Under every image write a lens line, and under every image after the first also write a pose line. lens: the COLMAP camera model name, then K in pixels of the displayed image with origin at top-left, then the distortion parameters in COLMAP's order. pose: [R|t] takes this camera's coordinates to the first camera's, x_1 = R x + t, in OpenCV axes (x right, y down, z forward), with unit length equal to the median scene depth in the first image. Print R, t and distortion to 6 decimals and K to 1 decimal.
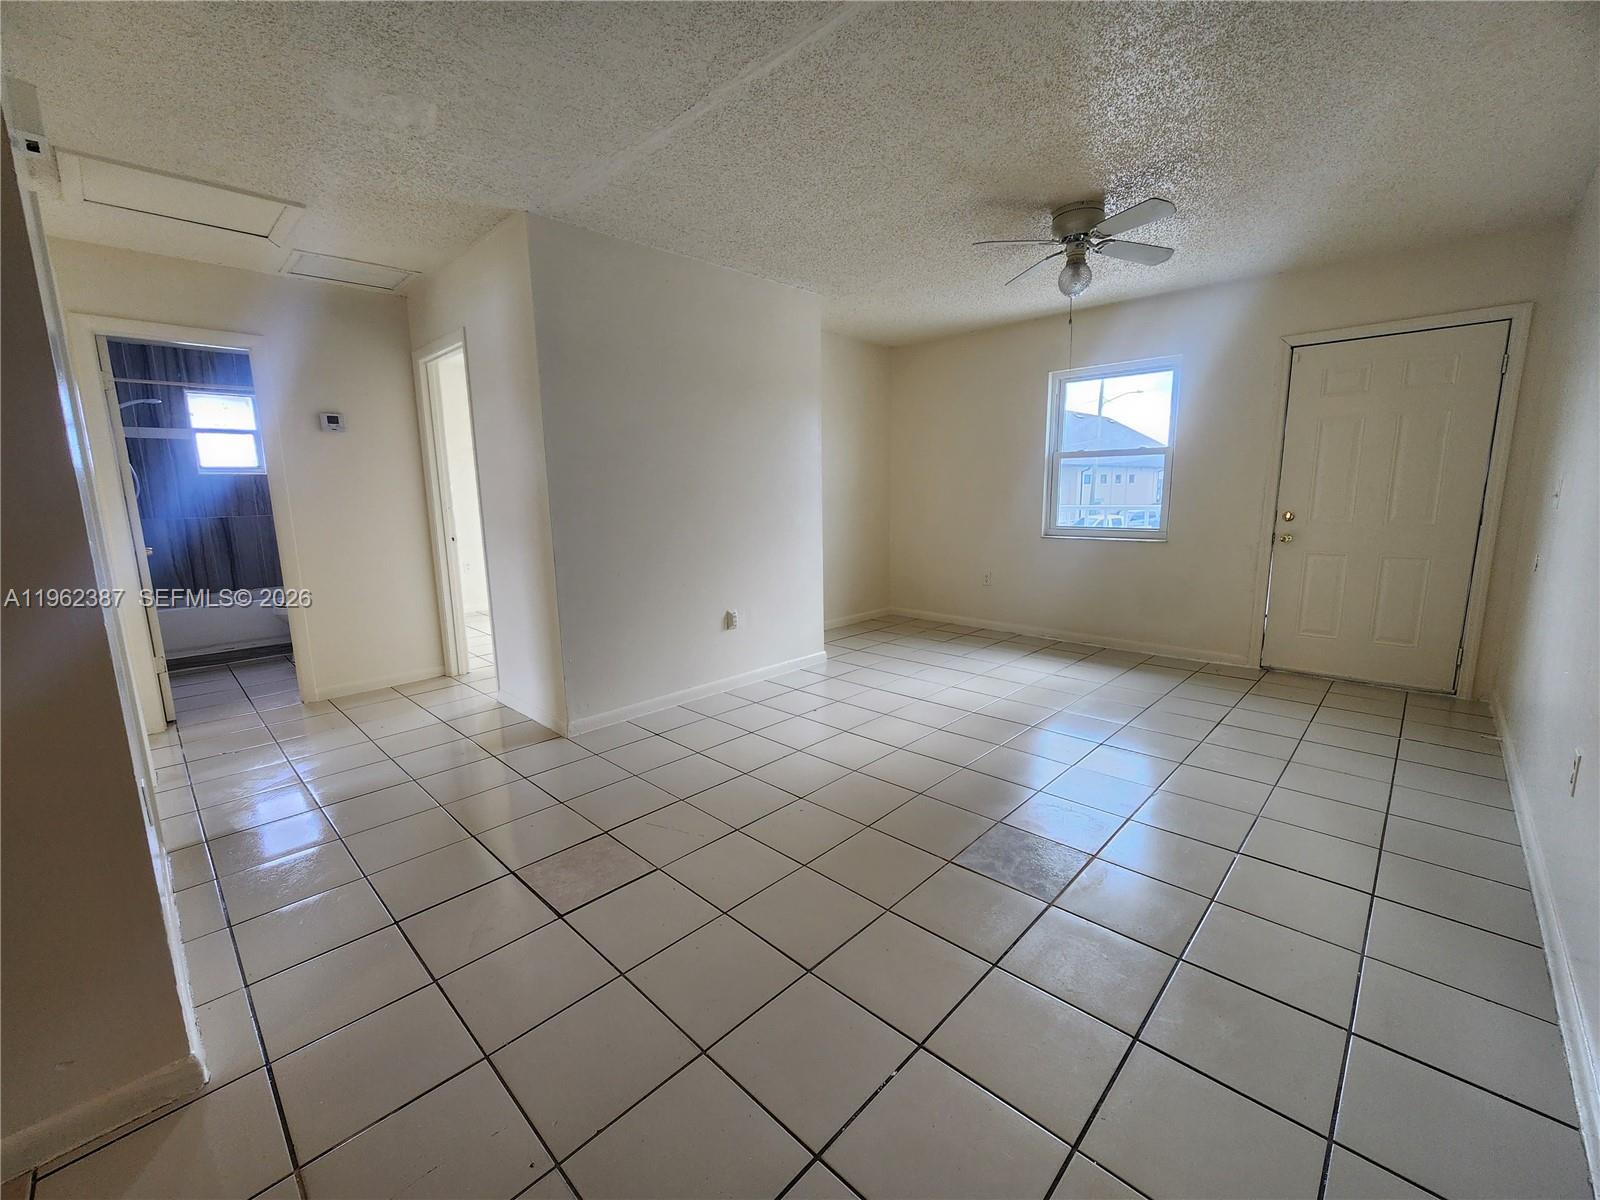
lens RADIAL K [[653.9, 0, 793.8], [0, 653.9, 596.7], [0, 0, 1]] dist [0.000762, -0.000402]
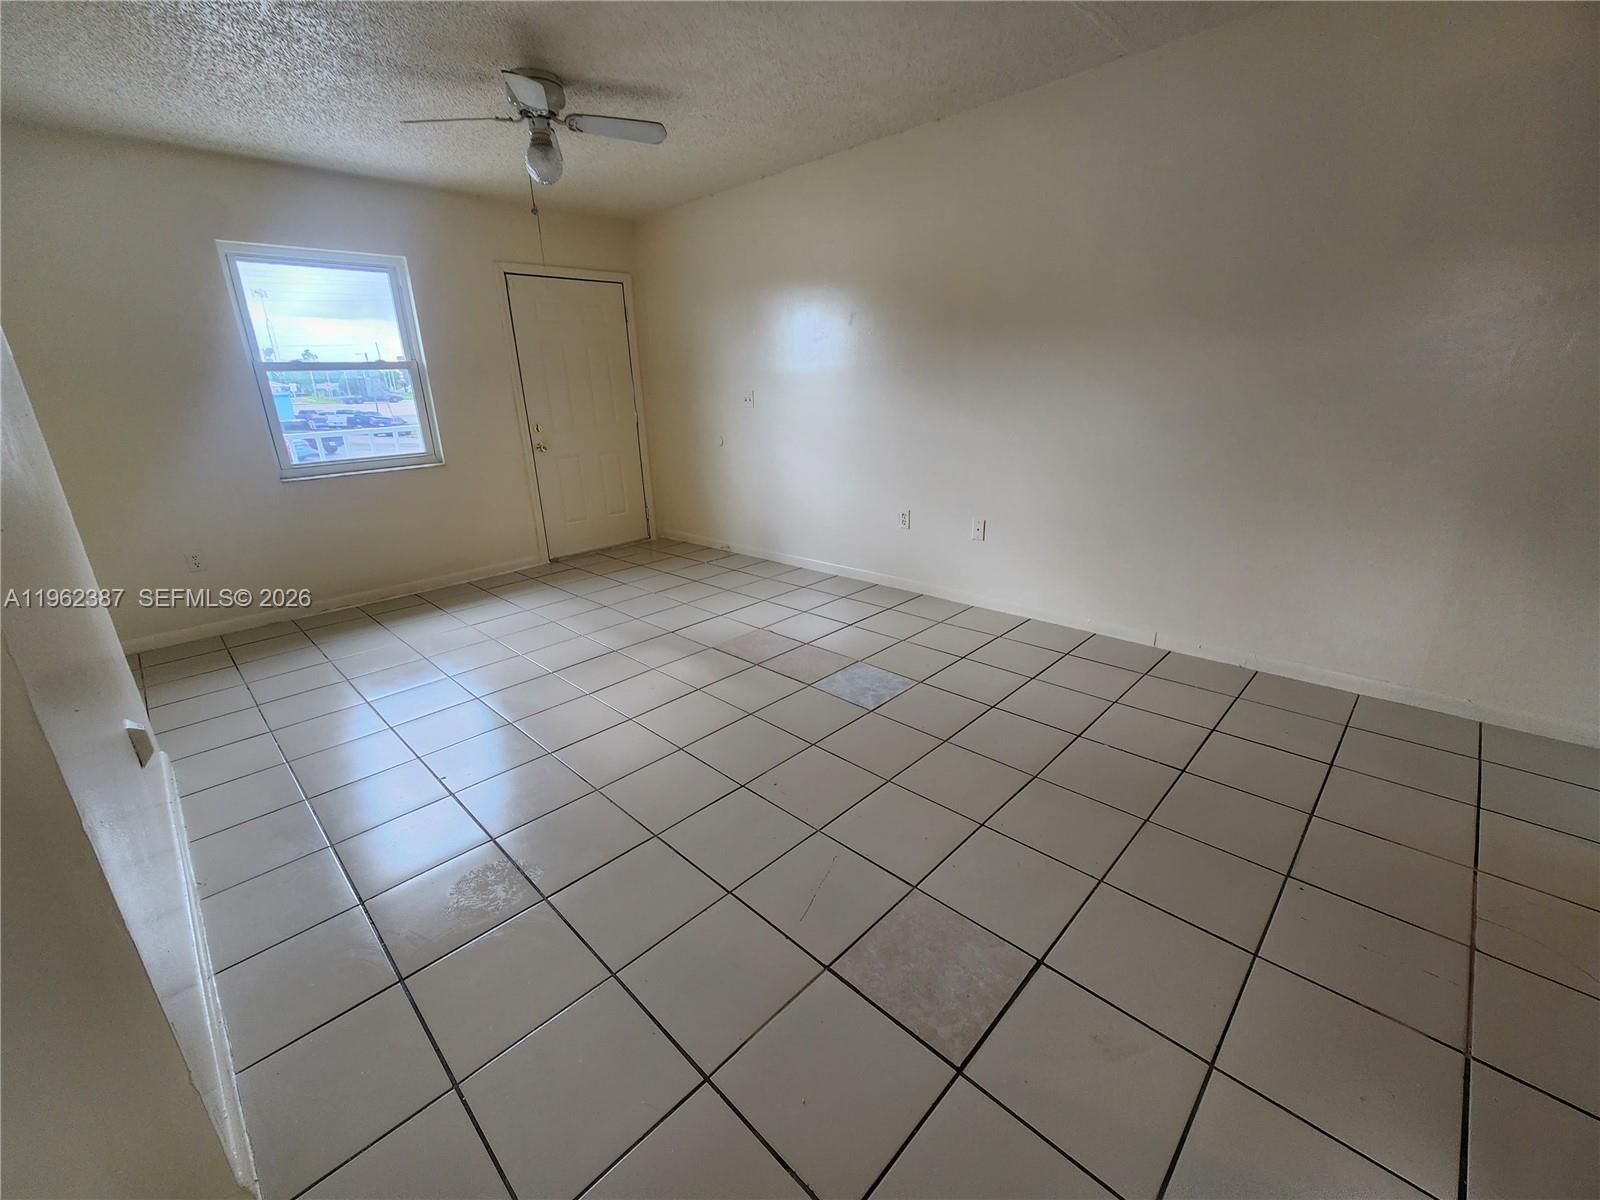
lens RADIAL K [[653.9, 0, 803.1], [0, 653.9, 590.0], [0, 0, 1]] dist [0.000762, -0.000402]
pose [[0.014152, -0.288616, 0.957340, -0.453079], [0.197690, 0.939345, 0.280268, -0.088642], [-0.980163, 0.185290, 0.070350, 0.531525]]
